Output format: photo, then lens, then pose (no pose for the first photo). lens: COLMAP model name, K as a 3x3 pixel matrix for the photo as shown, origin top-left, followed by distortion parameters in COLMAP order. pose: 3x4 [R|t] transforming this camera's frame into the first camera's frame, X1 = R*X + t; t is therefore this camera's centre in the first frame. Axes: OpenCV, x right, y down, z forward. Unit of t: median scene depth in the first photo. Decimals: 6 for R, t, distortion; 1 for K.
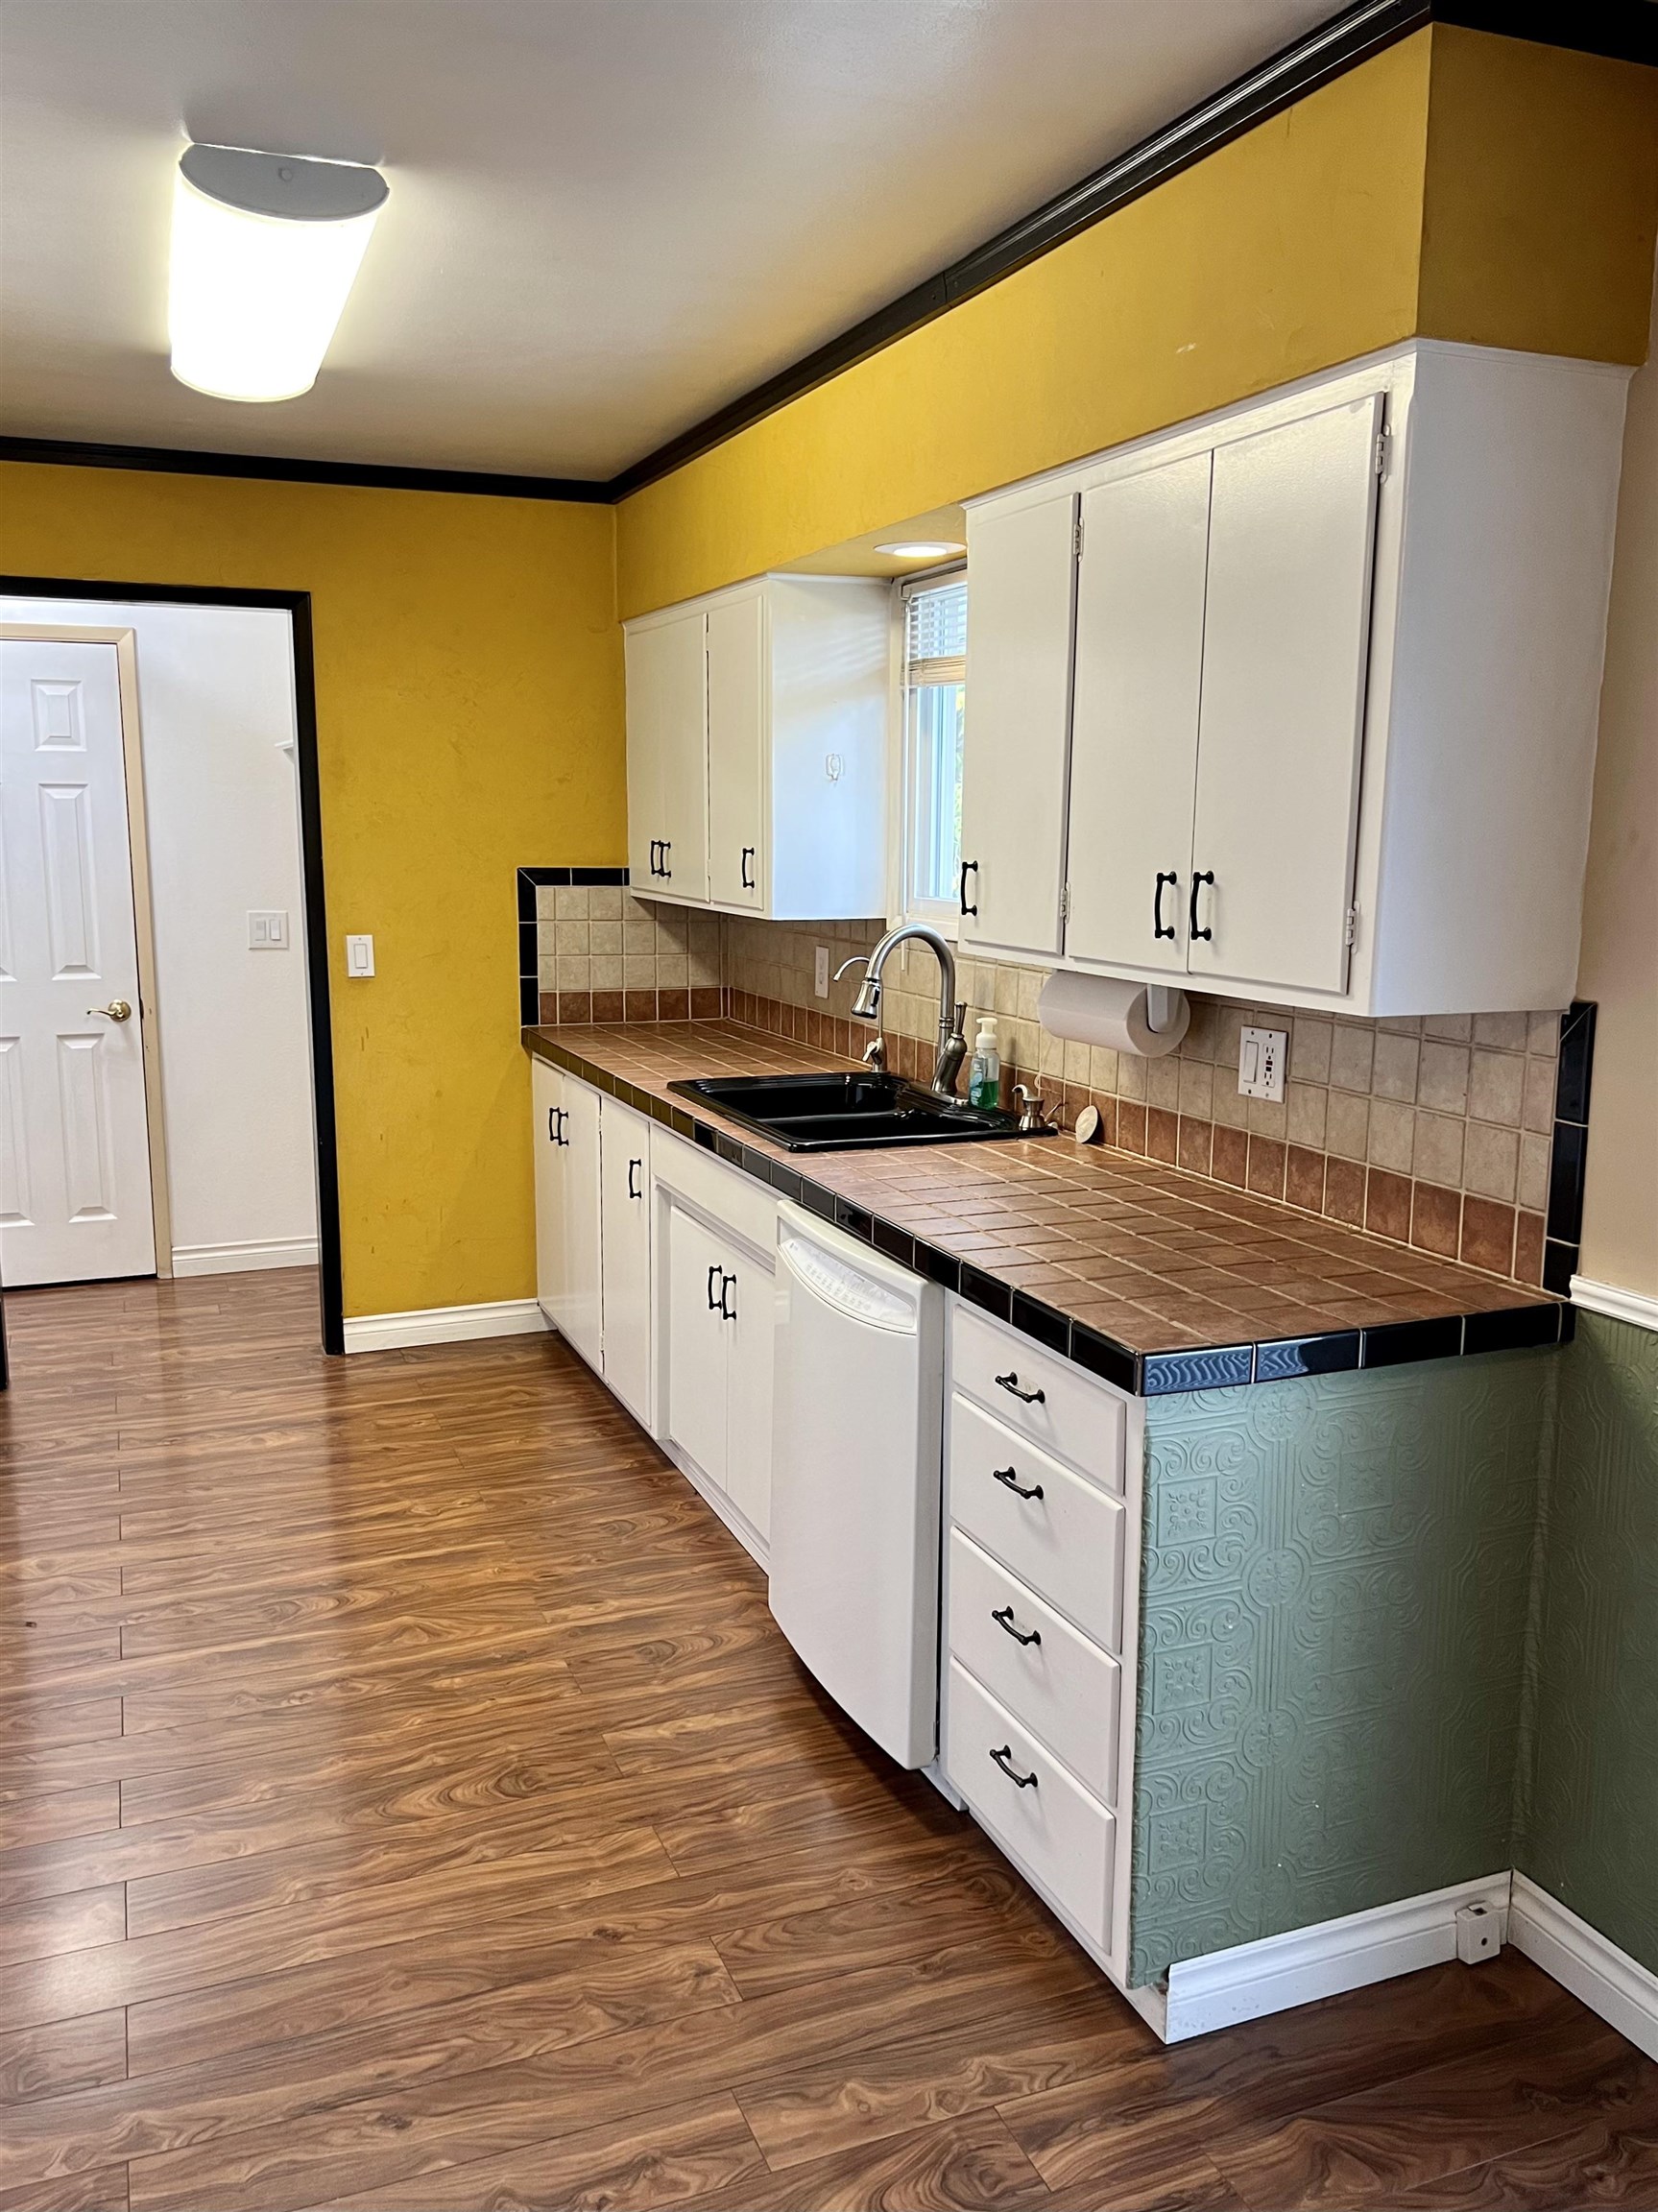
lens RADIAL K [[1701.1, 0, 829.0], [0, 1701.1, 1106.0], [0, 0, 1]] dist [0.073737, -0.050938]
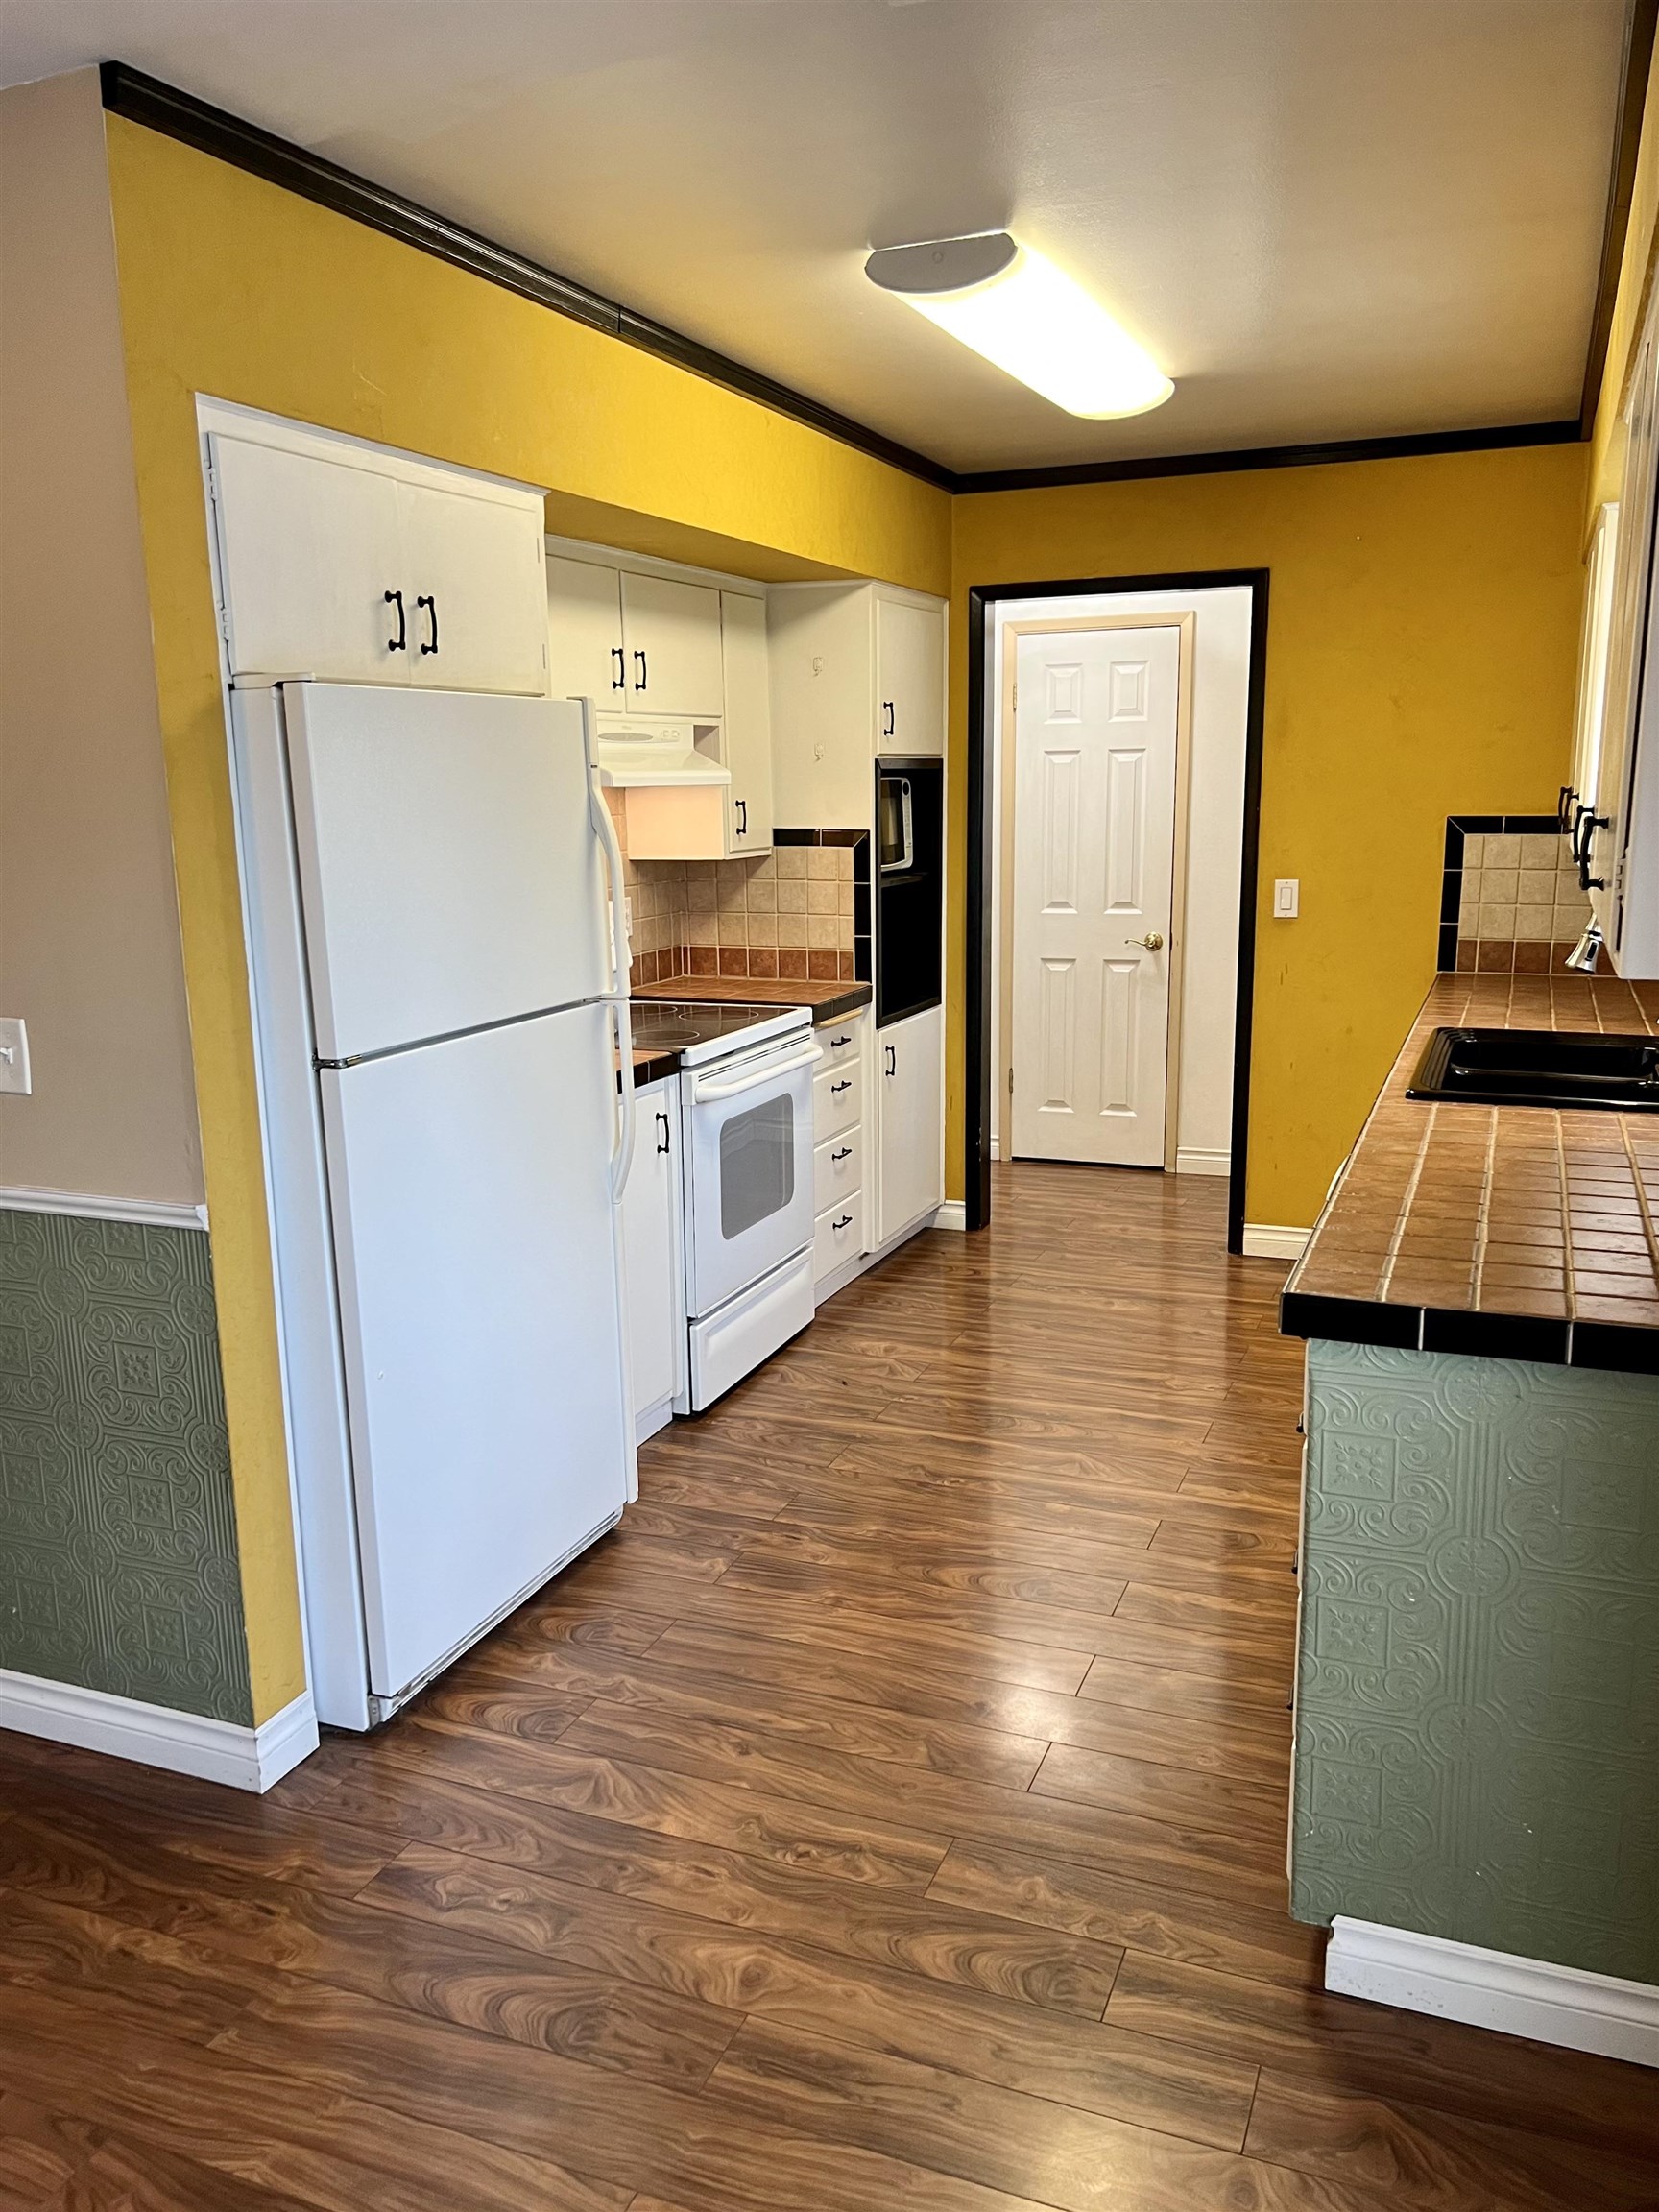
lens RADIAL K [[1653.2, 0, 919.5], [0, 1653.2, 1103.2], [0, 0, 1]] dist [0.091485, -0.063168]
pose [[0.743100, 0.112940, -0.659581, 0.323217], [-0.093534, 0.993509, 0.064741, -0.005153], [0.662611, 0.013584, 0.748840, 0.054724]]
